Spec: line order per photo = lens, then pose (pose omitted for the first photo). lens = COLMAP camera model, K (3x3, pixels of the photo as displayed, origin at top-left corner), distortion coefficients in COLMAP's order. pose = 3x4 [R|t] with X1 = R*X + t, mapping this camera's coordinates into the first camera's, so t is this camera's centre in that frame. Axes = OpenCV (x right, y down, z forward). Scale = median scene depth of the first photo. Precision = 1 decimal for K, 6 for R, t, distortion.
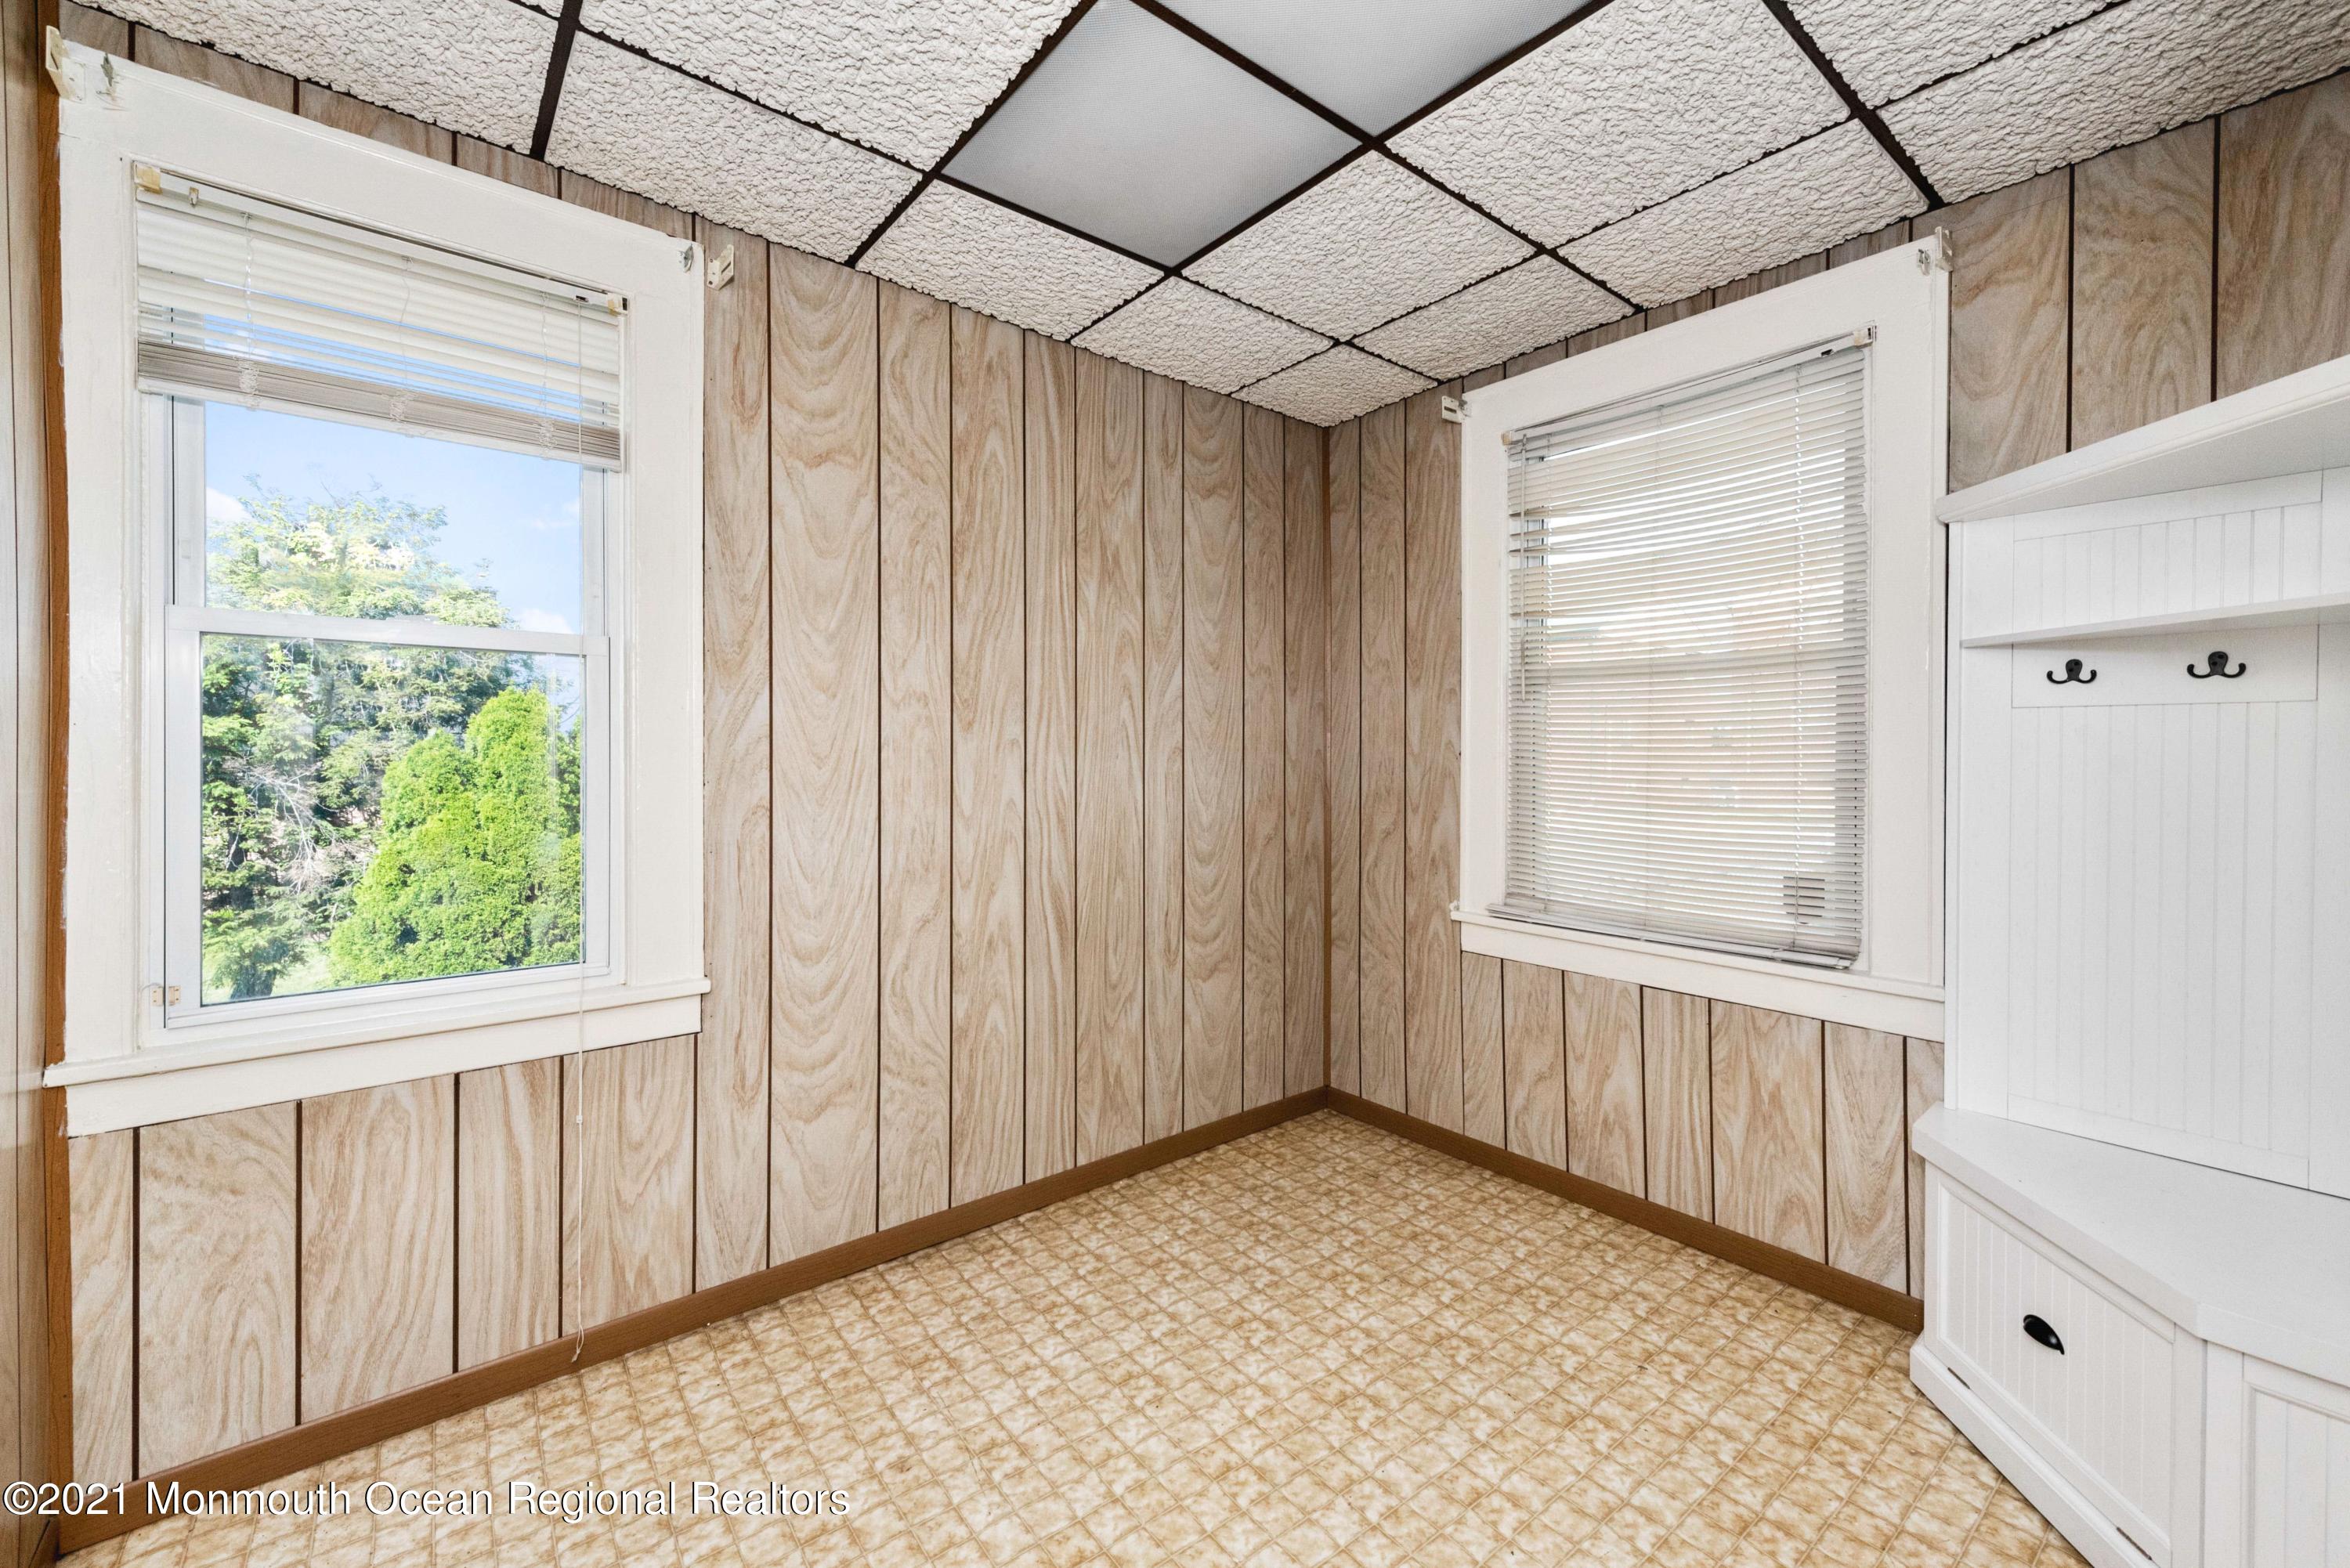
lens RADIAL K [[931.9, 0, 1178.6], [0, 931.9, 770.0], [0, 0, 1]] dist [0.001017, 0.000121]
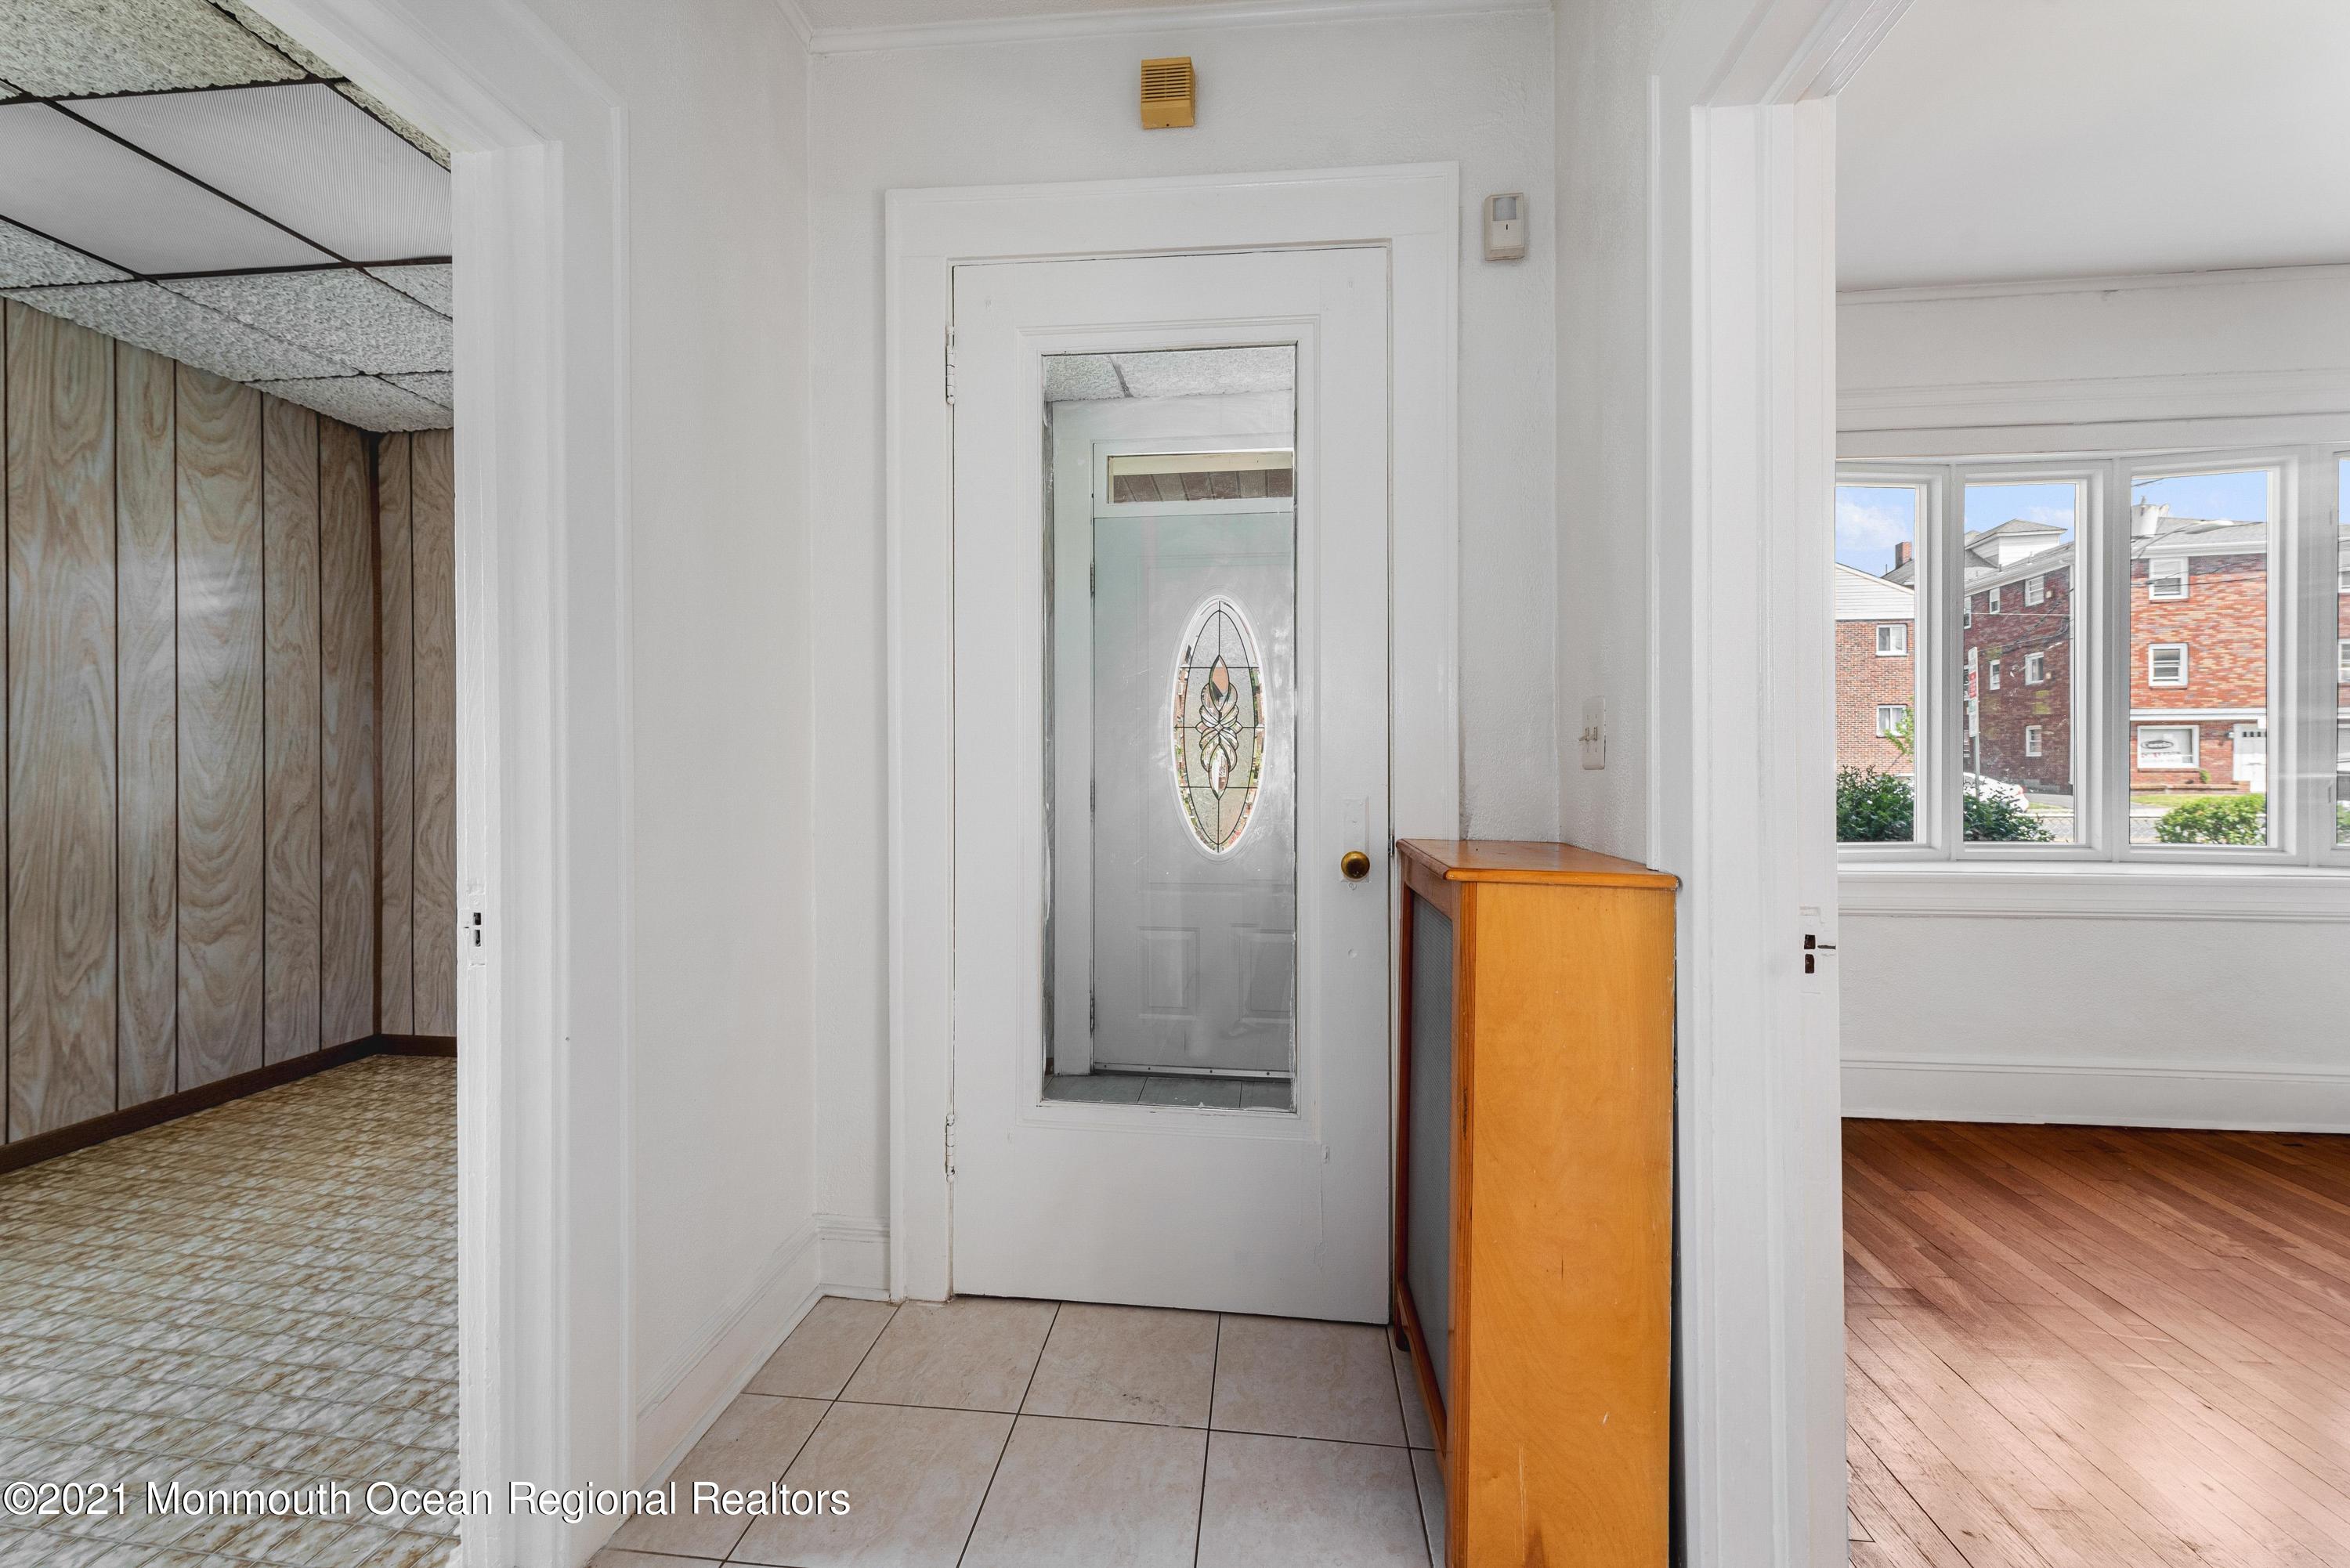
lens RADIAL K [[931.9, 0, 1178.6], [0, 931.9, 770.0], [0, 0, 1]] dist [0.001017, 0.000121]
pose [[0.709849, -0.001765, 0.704352, 0.064346], [0.008636, 0.999944, -0.006198, 0.051189], [-0.704301, 0.010482, 0.709824, -0.500671]]
